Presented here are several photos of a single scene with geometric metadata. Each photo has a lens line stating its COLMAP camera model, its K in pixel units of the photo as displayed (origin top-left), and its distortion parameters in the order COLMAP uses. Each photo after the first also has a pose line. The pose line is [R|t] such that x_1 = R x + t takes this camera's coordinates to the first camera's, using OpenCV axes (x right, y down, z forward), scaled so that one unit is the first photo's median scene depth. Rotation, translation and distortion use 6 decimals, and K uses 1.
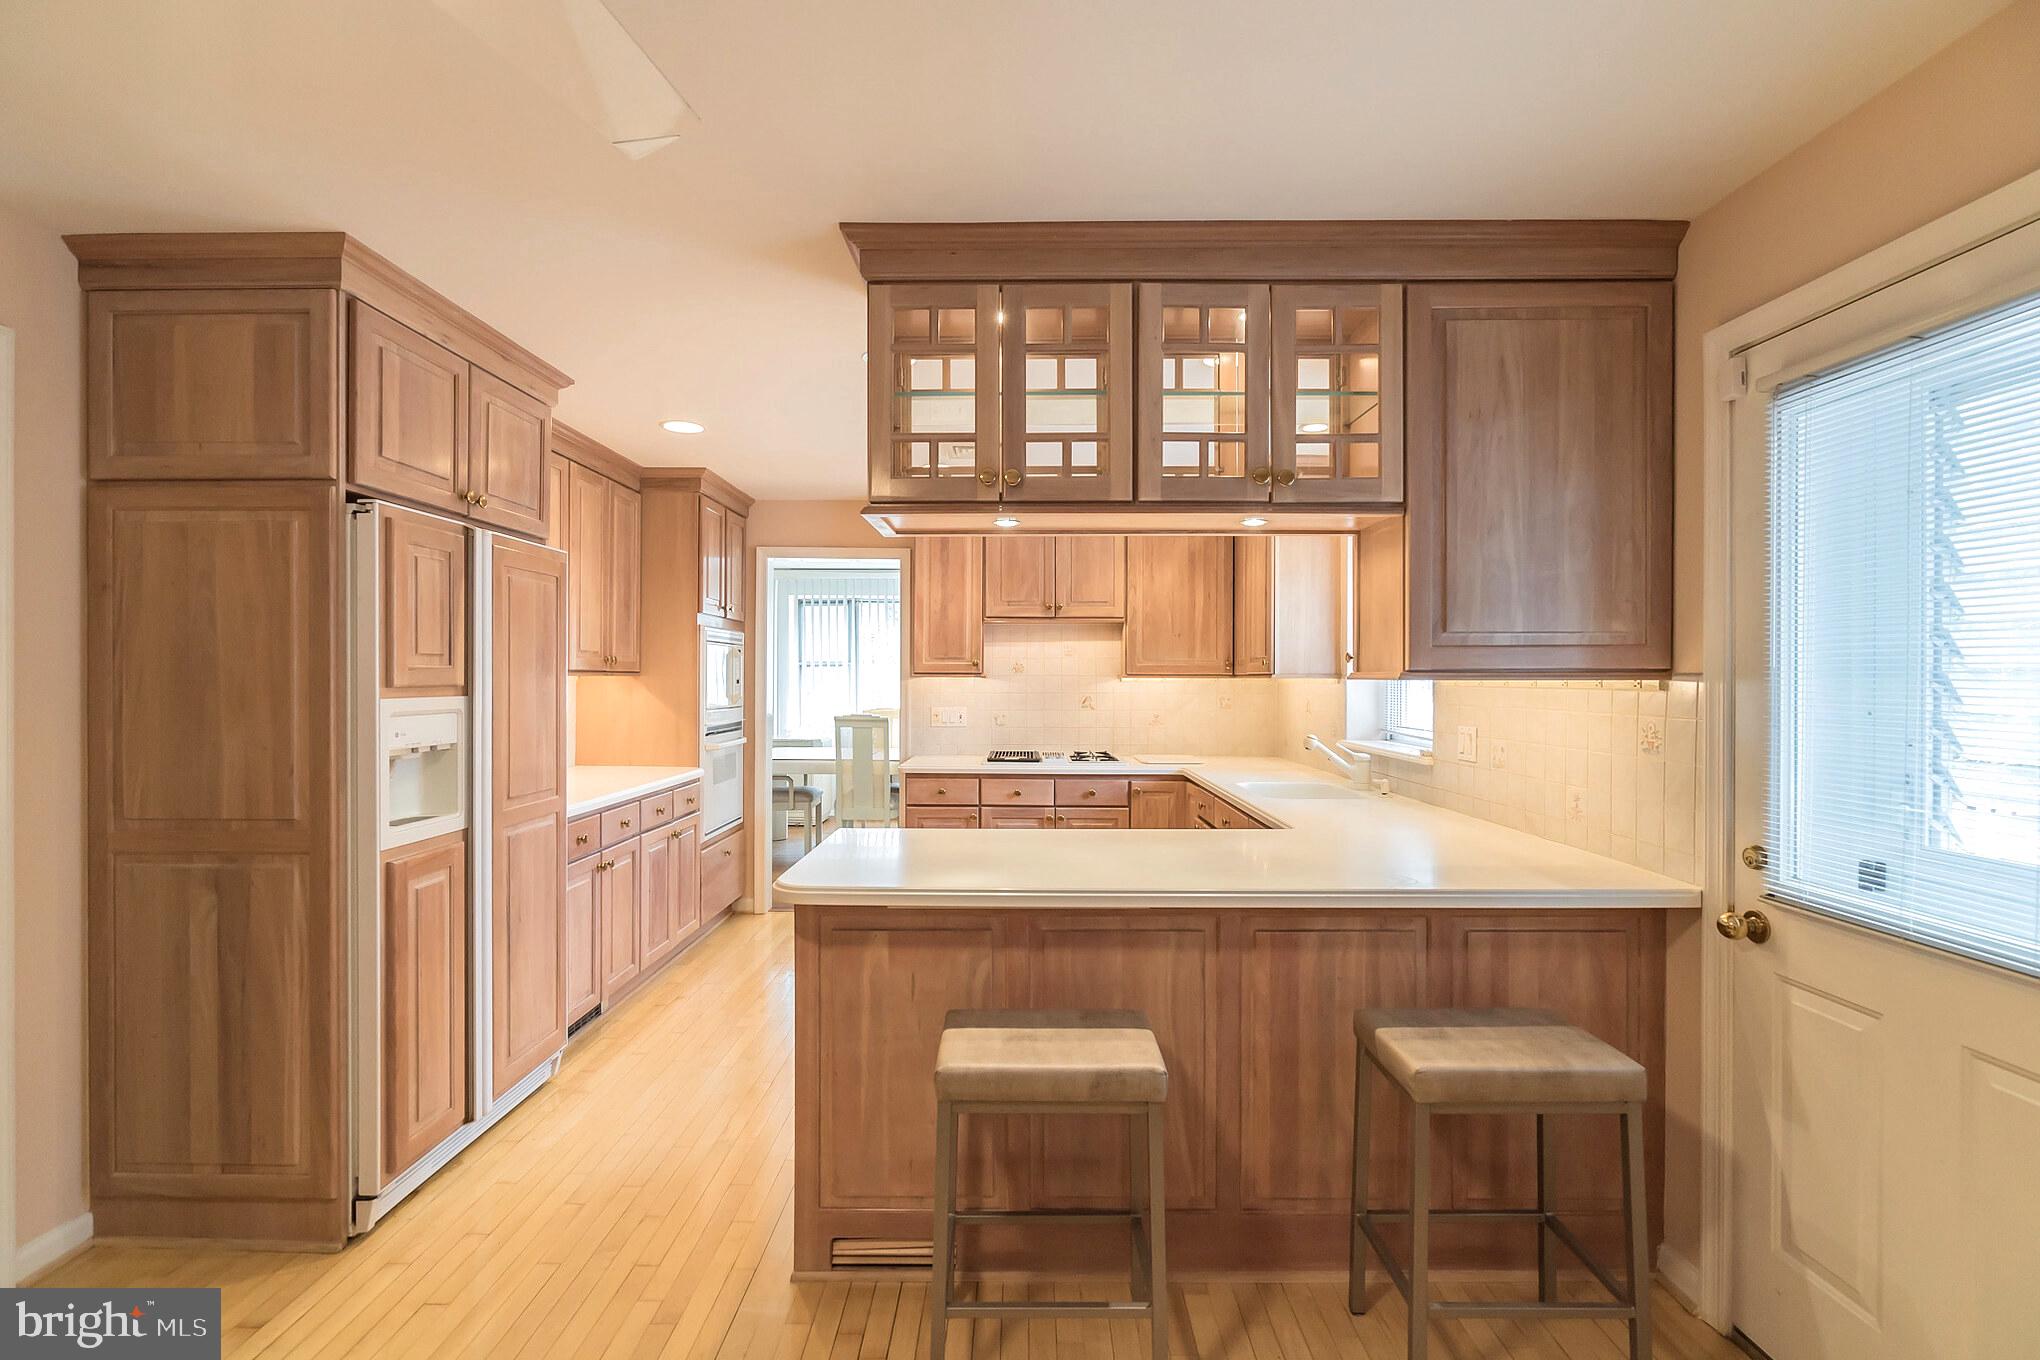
lens RADIAL K [[979.7, 0, 1020.0], [0, 979.7, 680.0], [0, 0, 1]] dist [-0.000557, 0.000092]
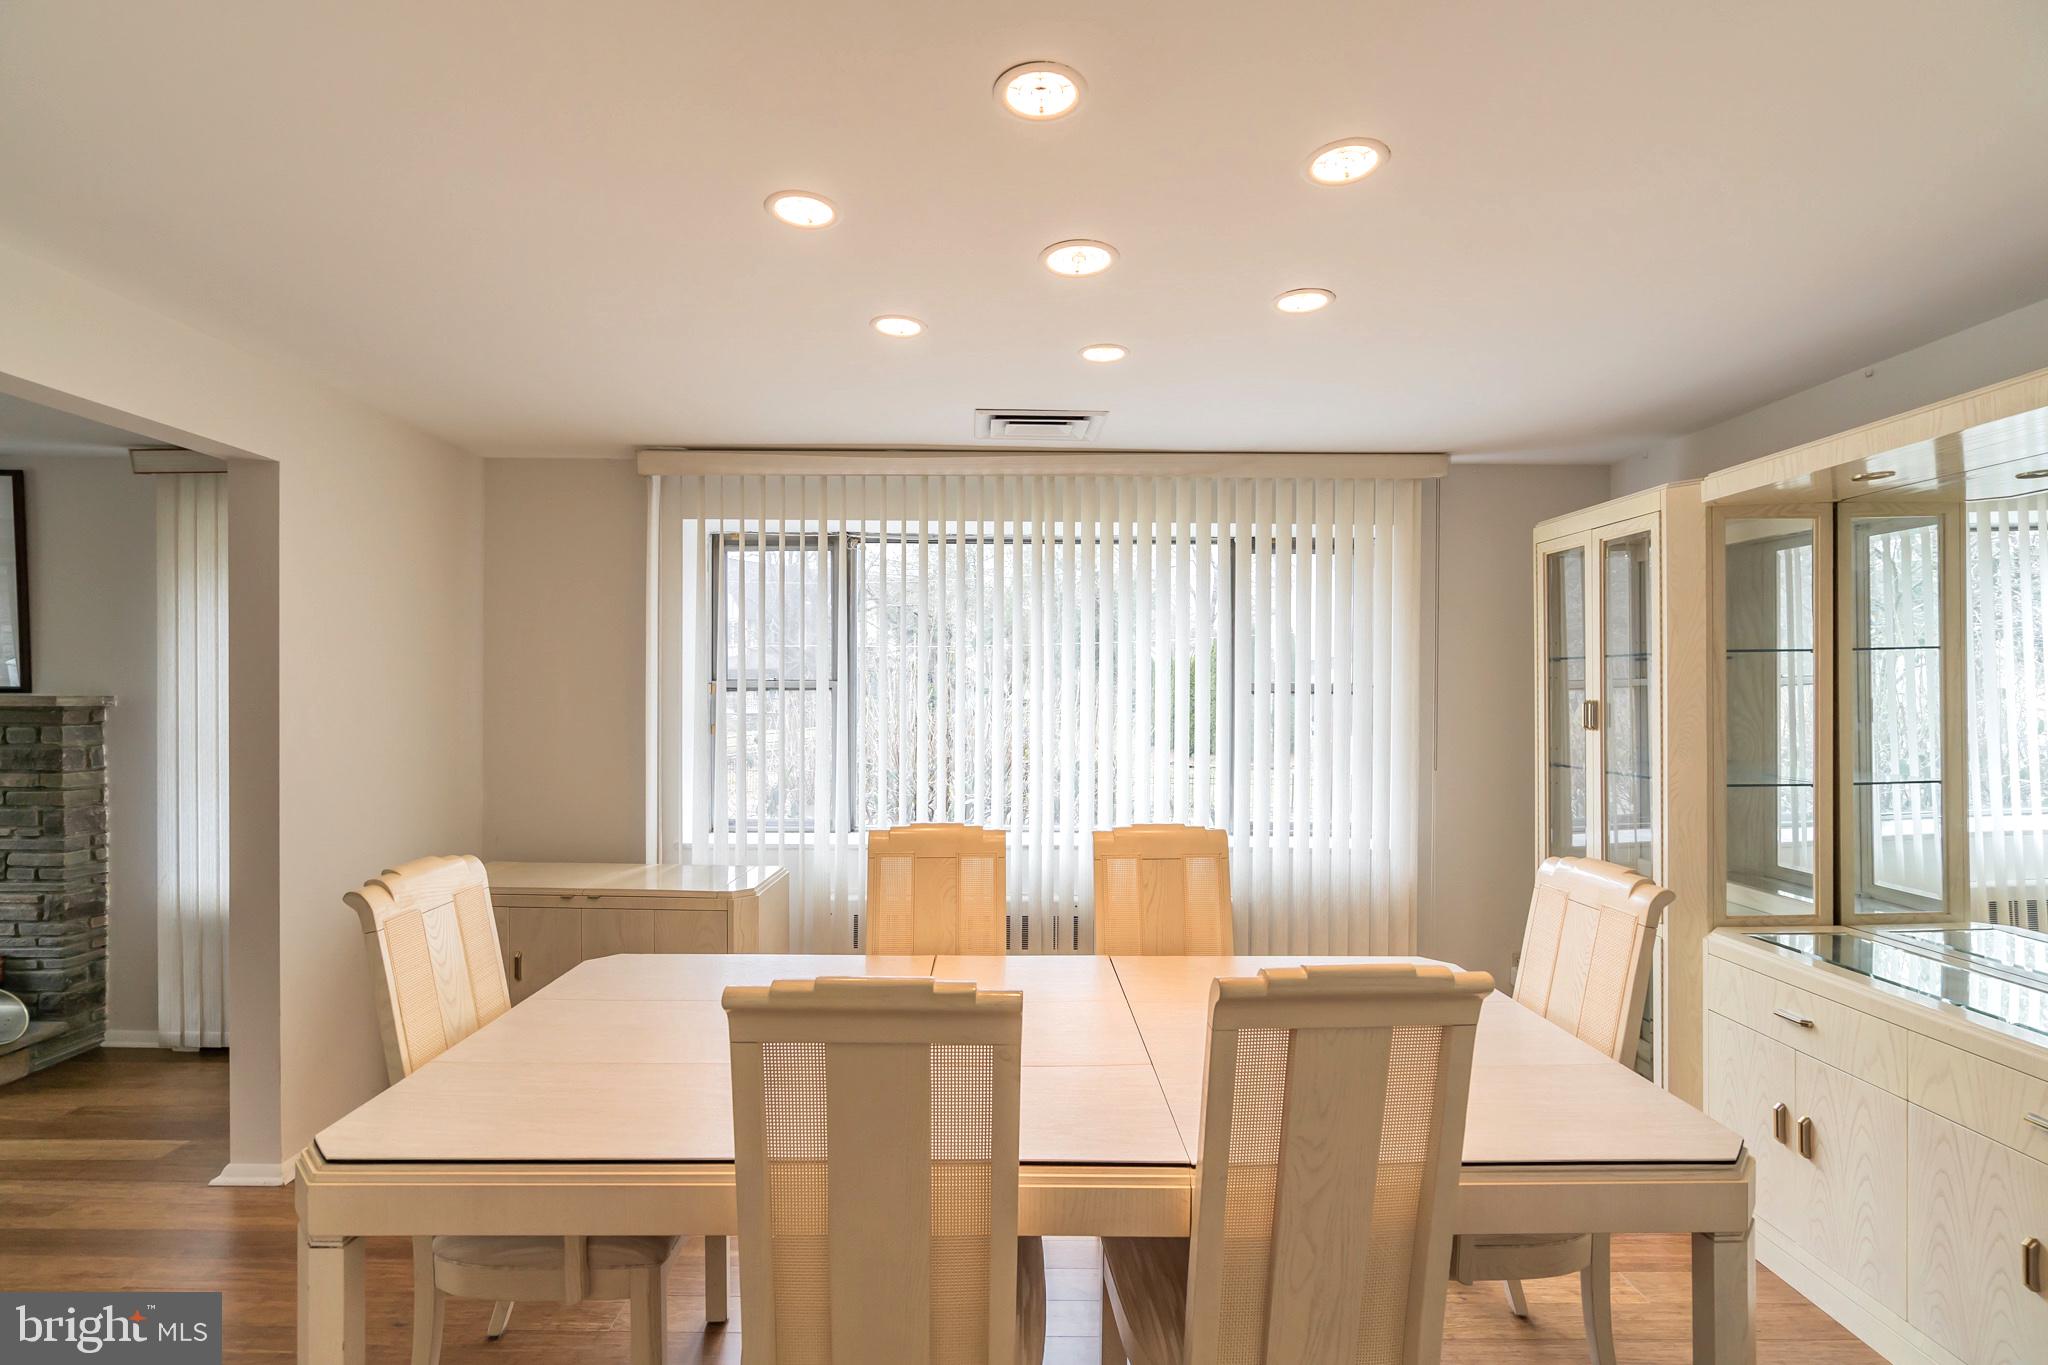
lens RADIAL K [[922.9, 0, 1022.2], [0, 922.9, 695.6], [0, 0, 1]] dist [-0.002258, -0.000376]
pose [[0.999797, -0.000149, 0.020146, -0.102991], [0.000186, 0.999998, -0.001857, -0.014397], [-0.020145, 0.001860, 0.999795, 0.613797]]
